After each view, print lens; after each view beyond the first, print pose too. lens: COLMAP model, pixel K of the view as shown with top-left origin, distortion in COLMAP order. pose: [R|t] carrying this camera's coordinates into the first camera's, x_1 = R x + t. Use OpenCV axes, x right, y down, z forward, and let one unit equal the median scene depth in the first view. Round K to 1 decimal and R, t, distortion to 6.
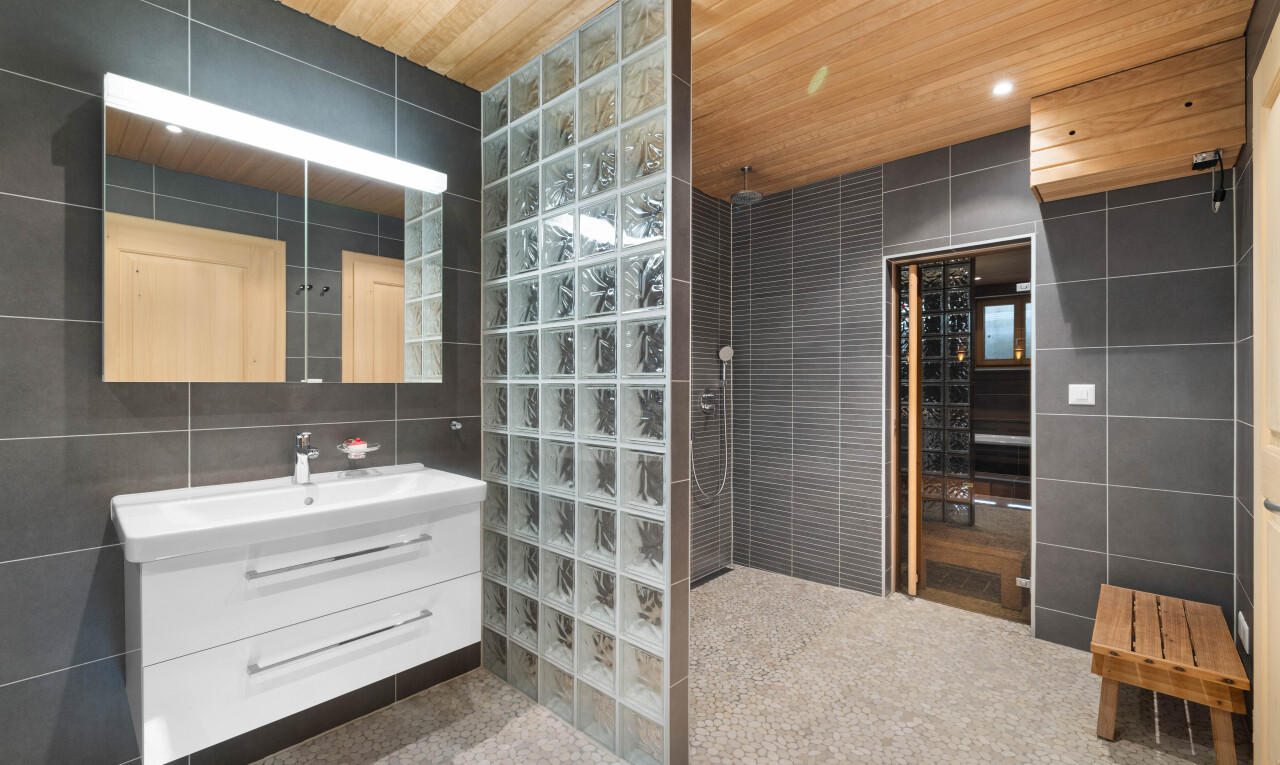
lens RADIAL K [[538.2, 0, 640.0], [0, 538.2, 381.5], [0, 0, 1]] dist [-0.003916, -0.000732]
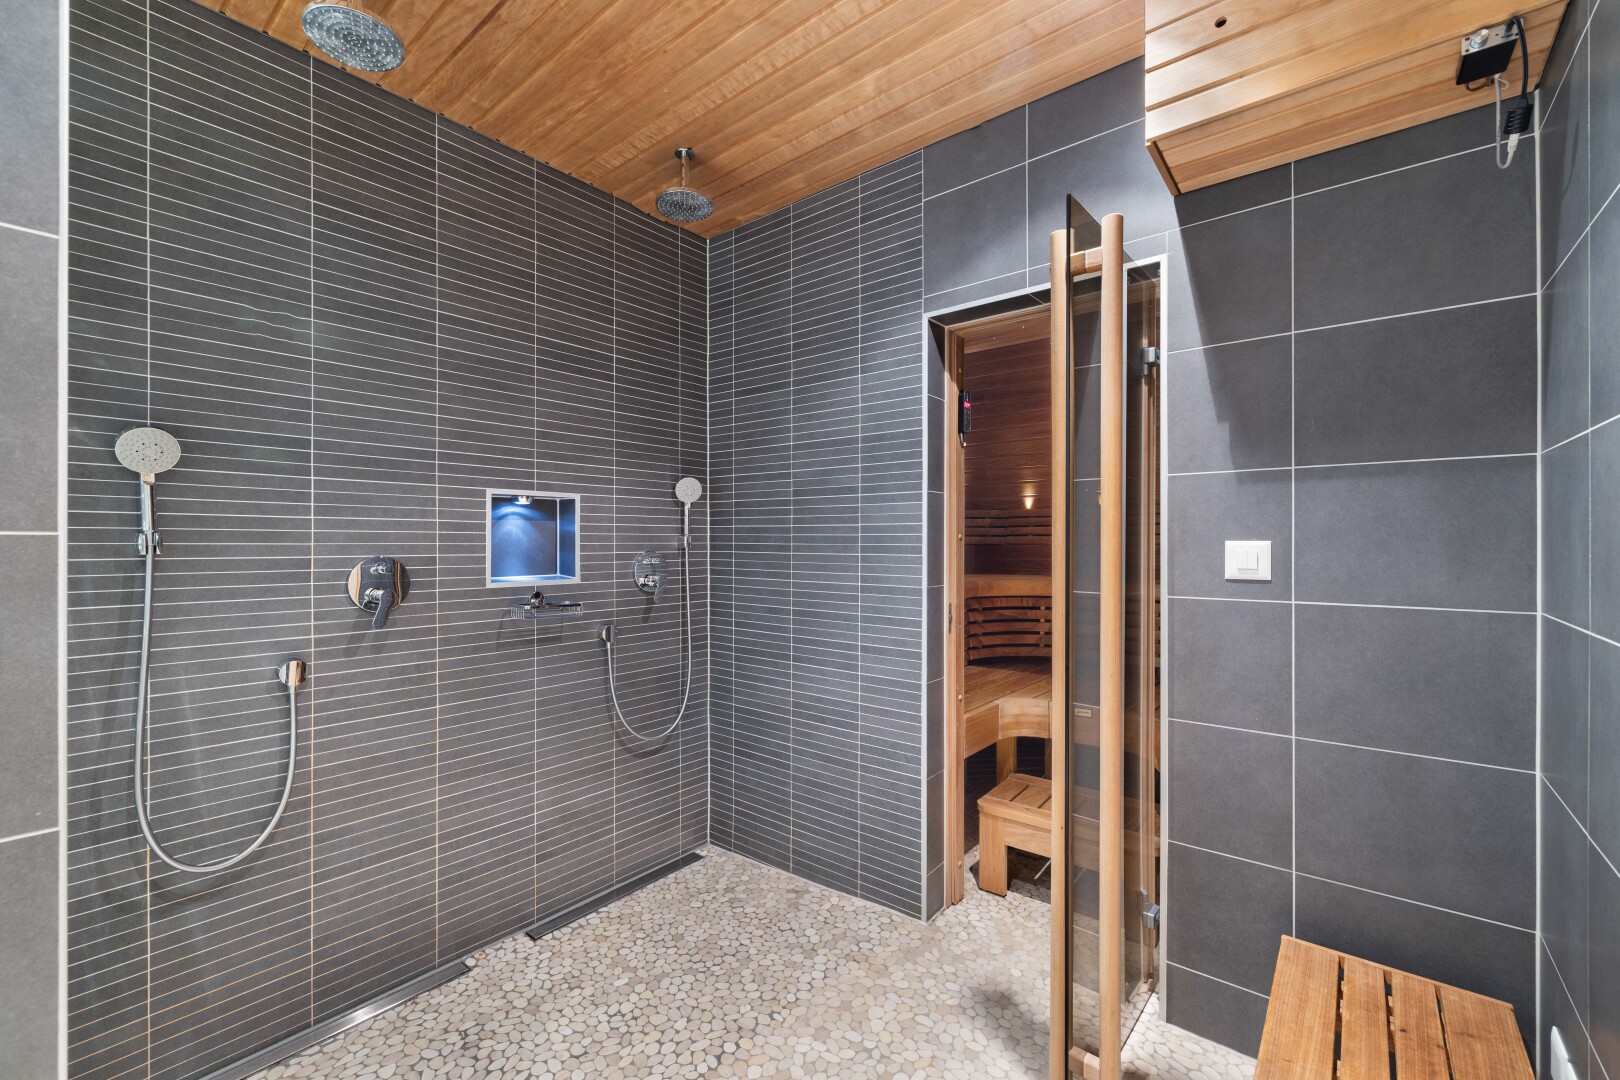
lens RADIAL K [[676.6, 0, 811.8], [0, 676.6, 541.6], [0, 0, 1]] dist [-0.007044, 0.000893]
pose [[0.997782, -0.002444, 0.066523, 0.280795], [0.002274, 0.999994, 0.002624, 0.002744], [-0.066529, -0.002467, 0.997781, 0.295259]]
